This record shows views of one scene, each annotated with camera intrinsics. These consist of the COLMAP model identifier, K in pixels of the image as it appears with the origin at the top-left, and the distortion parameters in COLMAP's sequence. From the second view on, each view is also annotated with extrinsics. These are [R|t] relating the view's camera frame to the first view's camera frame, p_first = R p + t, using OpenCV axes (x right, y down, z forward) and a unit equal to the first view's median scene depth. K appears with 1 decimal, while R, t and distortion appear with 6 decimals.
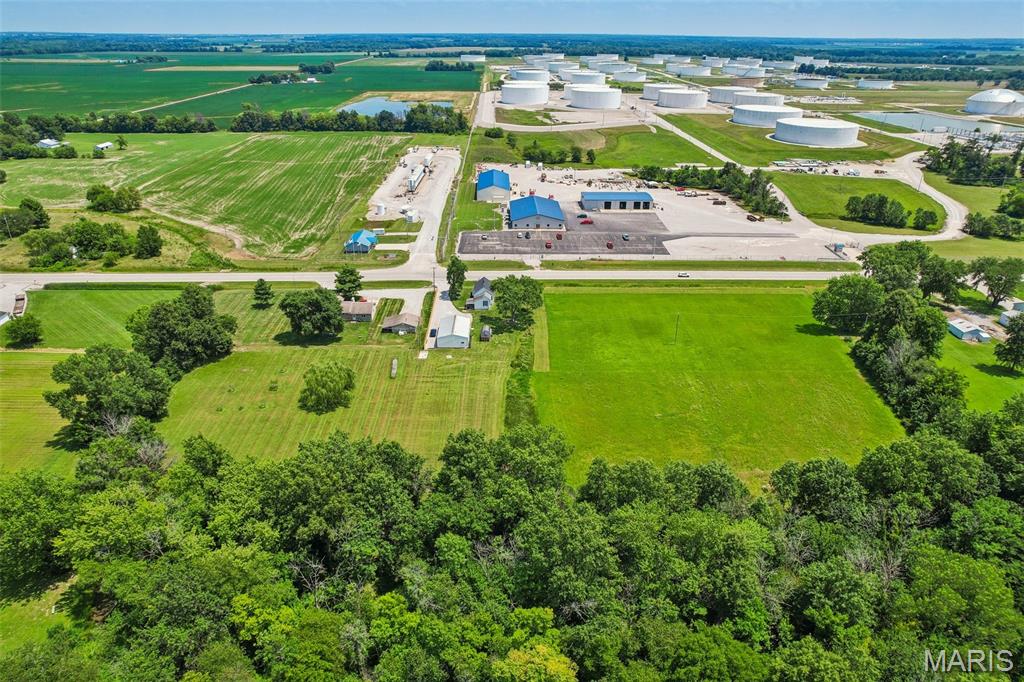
lens RADIAL K [[656.2, 0, 516.3], [0, 656.2, 343.1], [0, 0, 1]] dist [-0.075344, 0.064647]
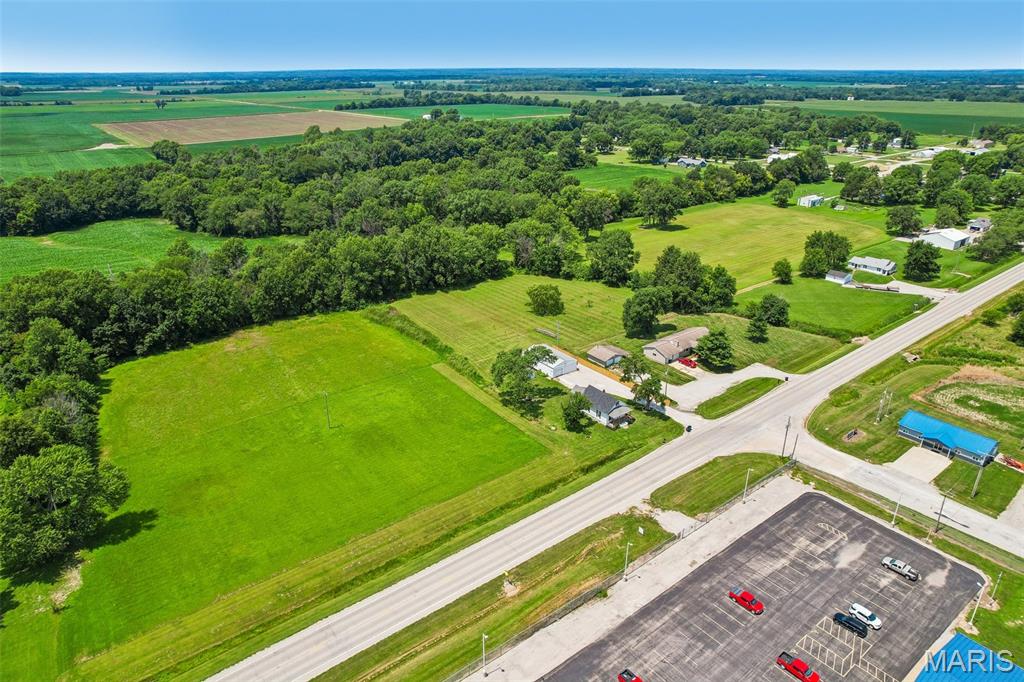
lens RADIAL K [[656.2, 0, 512.5], [0, 656.2, 341.2], [0, 0, 1]] dist [-0.075344, 0.064647]
pose [[-0.807018, 0.228177, -0.544663, 0.331548], [-0.257262, 0.694361, 0.672070, -0.474694], [0.531544, 0.682494, -0.501661, 1.009438]]
